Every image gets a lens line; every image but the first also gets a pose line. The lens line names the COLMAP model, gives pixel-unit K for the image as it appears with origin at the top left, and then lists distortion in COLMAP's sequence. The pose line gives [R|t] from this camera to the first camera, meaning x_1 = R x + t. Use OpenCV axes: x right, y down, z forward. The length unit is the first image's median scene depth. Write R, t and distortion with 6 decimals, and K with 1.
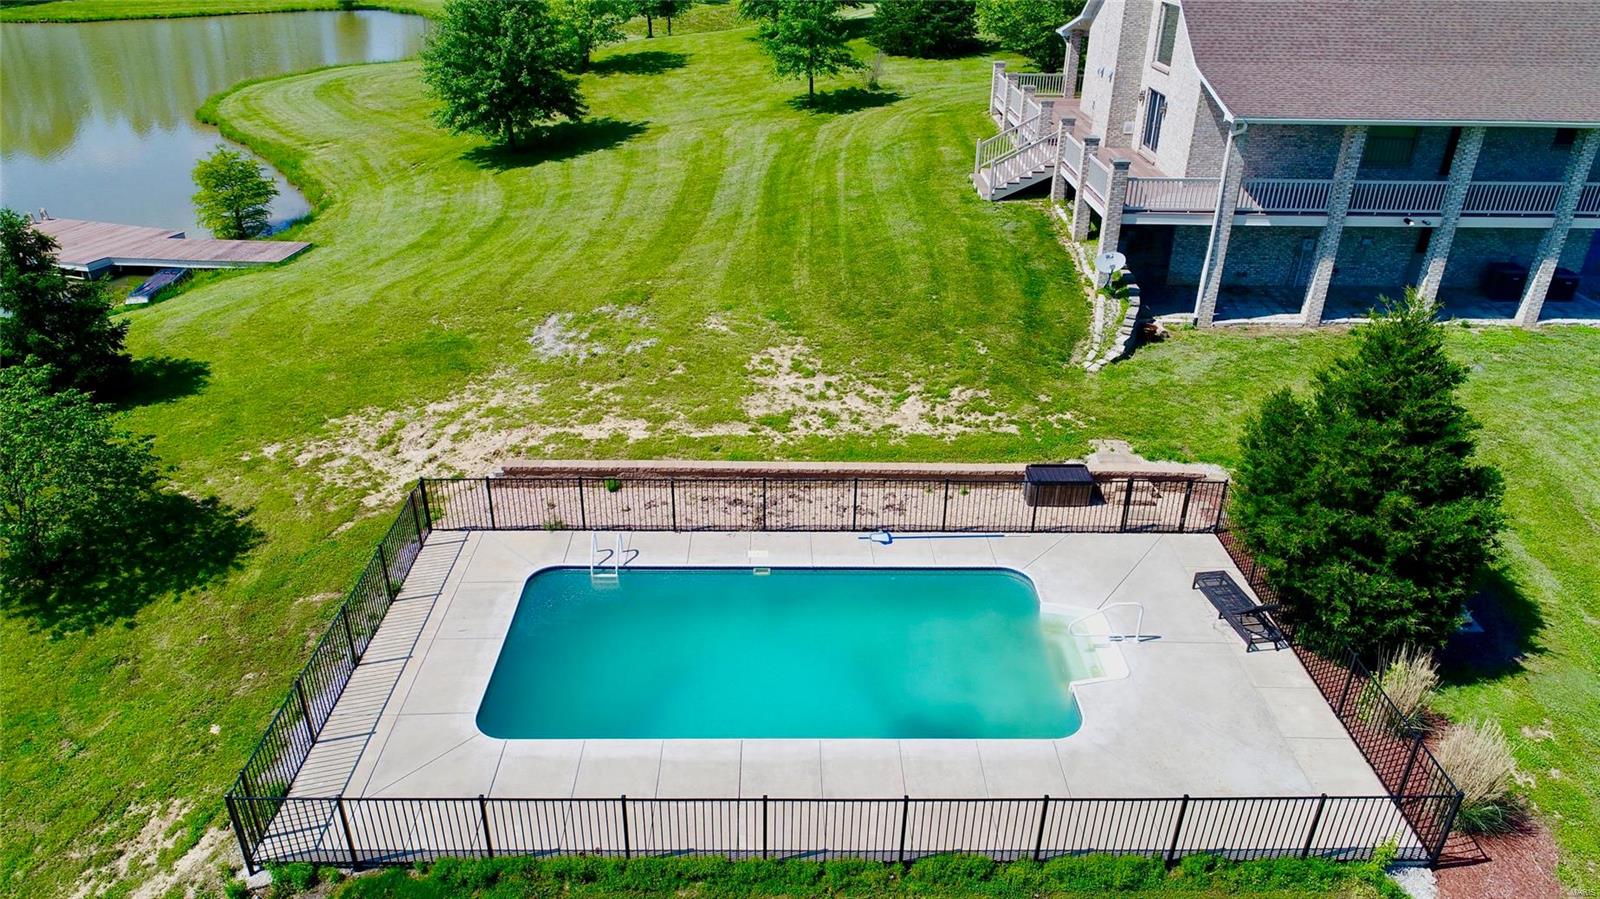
lens RADIAL K [[1068.4, 0, 800.0], [0, 1068.4, 449.5], [0, 0, 1]] dist [-0.000422, -0.003497]
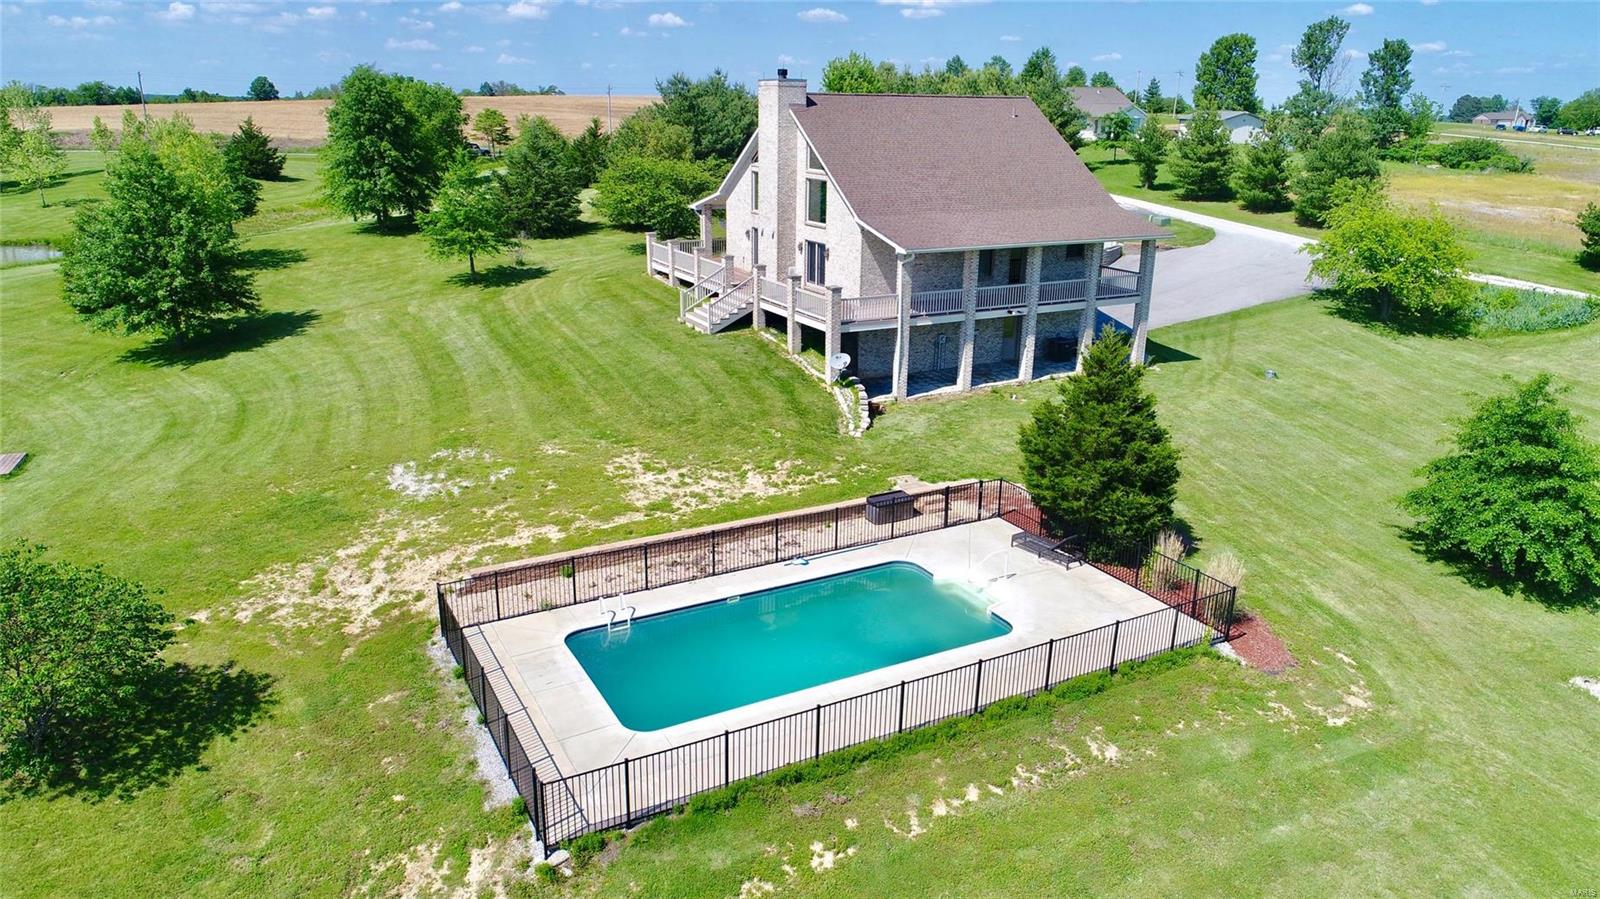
lens RADIAL K [[1068.4, 0, 800.0], [0, 1068.4, 449.5], [0, 0, 1]] dist [-0.000422, -0.003497]
pose [[0.884270, -0.144291, 0.444125, -0.390392], [0.215086, 0.970024, -0.113096, 0.078005], [-0.414493, 0.195532, 0.888798, -0.155734]]
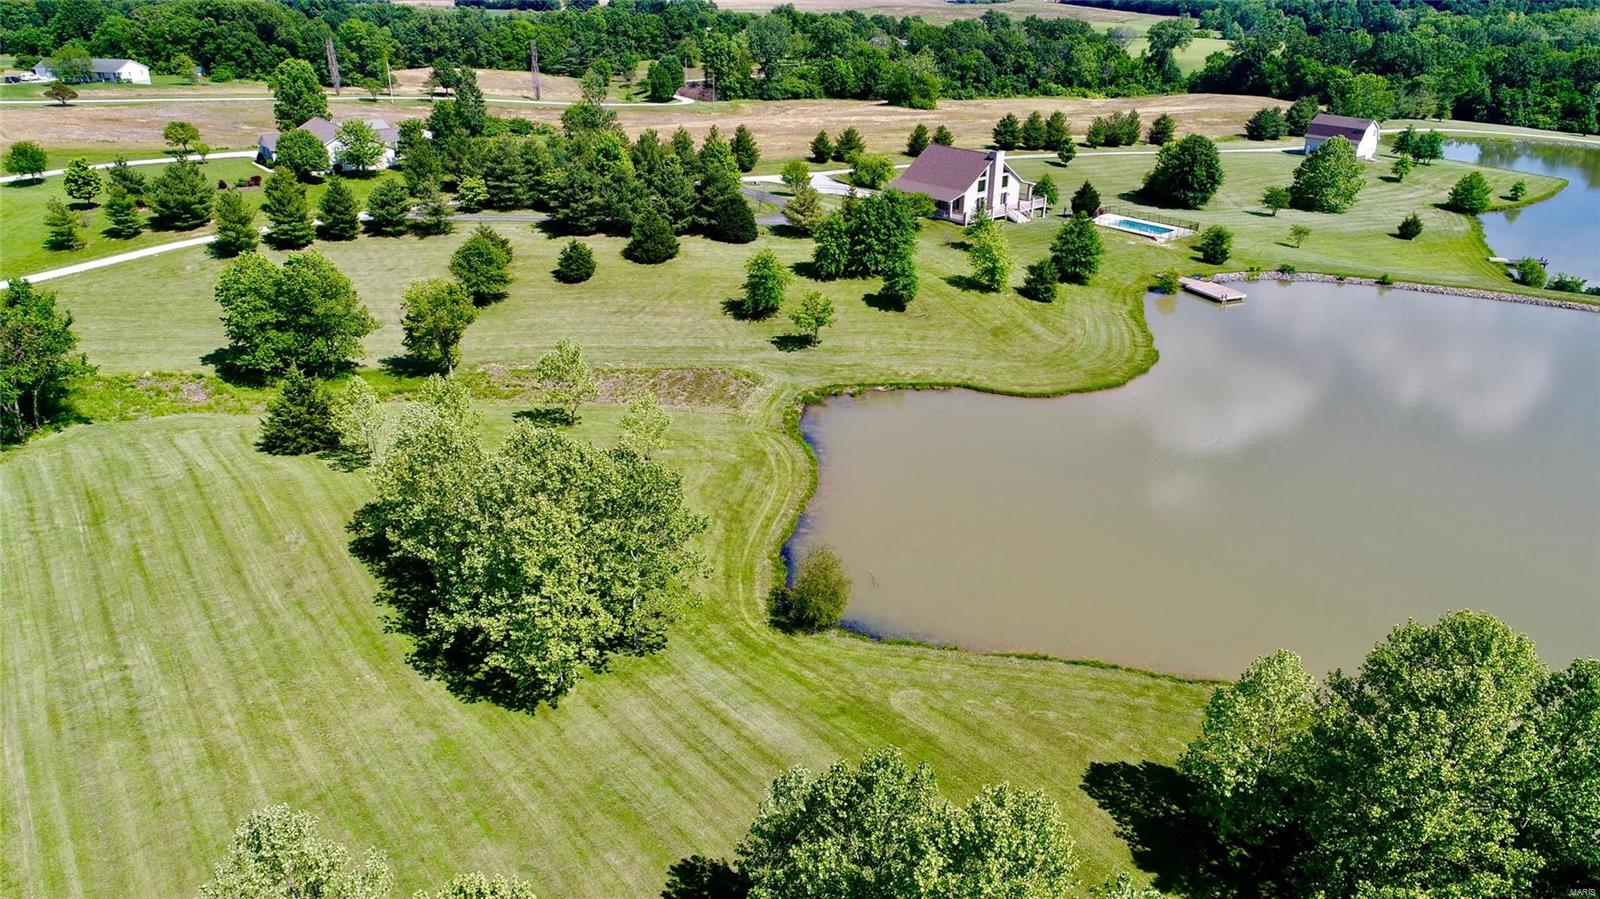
lens RADIAL K [[1068.4, 0, 800.0], [0, 1068.4, 449.5], [0, 0, 1]] dist [-0.000422, -0.003497]
pose [[-0.648946, -0.338289, 0.681490, -3.339748], [0.340424, 0.671949, 0.657720, -3.709521], [-0.680426, 0.658821, -0.320897, 4.814580]]
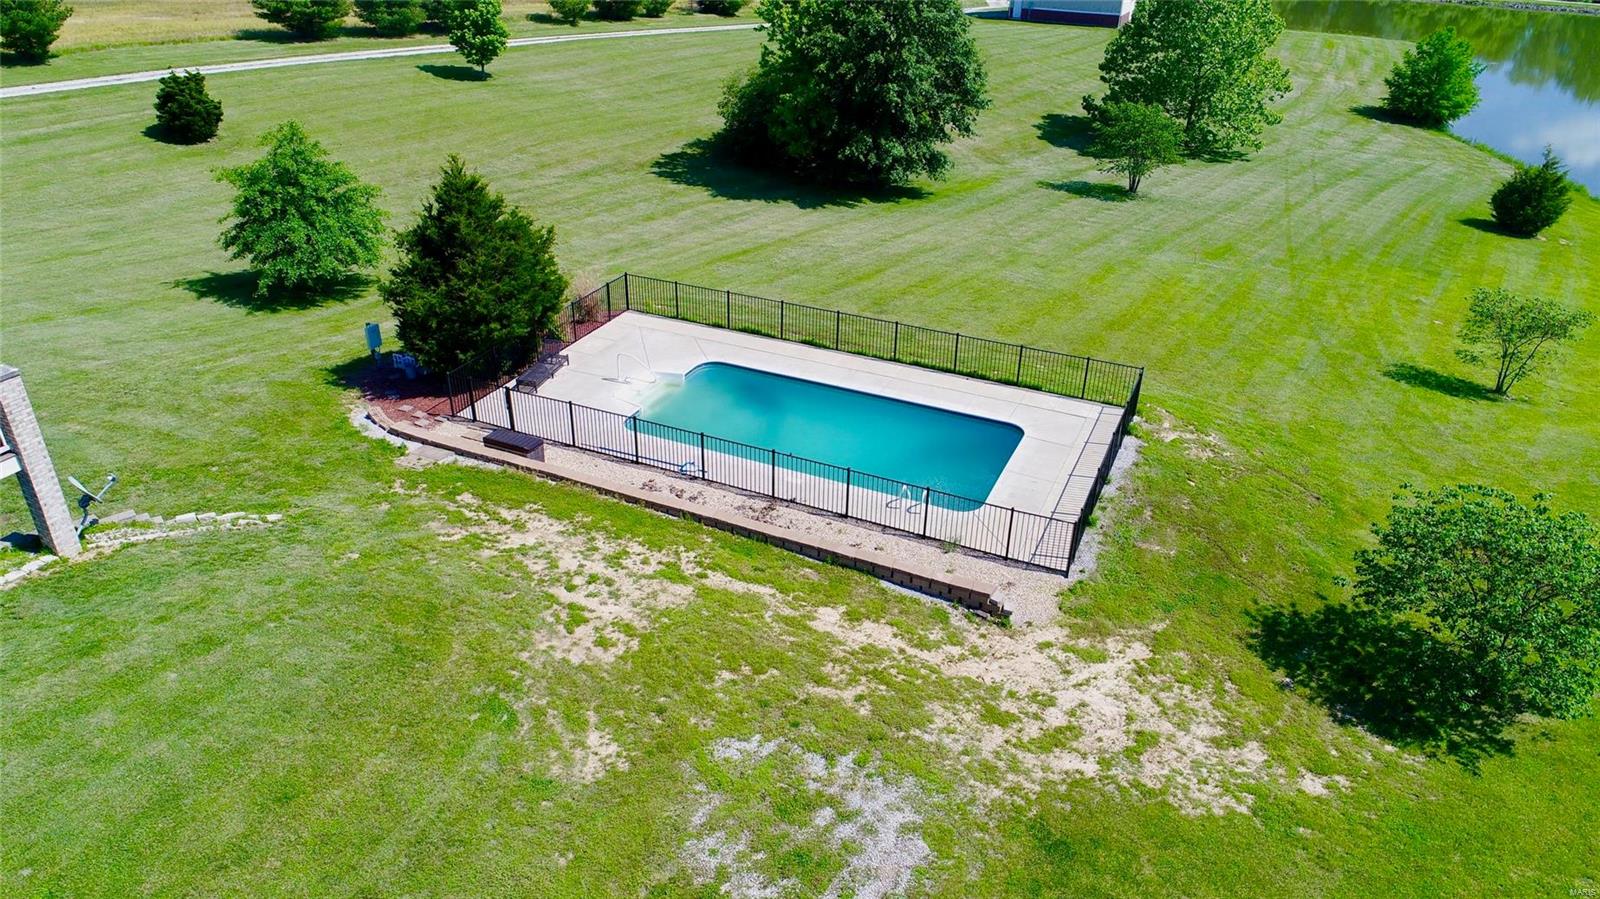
lens RADIAL K [[1068.4, 0, 800.0], [0, 1068.4, 449.5], [0, 0, 1]] dist [-0.000422, -0.003497]
pose [[-0.902537, -0.232849, 0.362228, -0.368371], [0.175989, 0.568273, 0.803799, -0.690224], [-0.393008, 0.789206, -0.471909, 1.199139]]
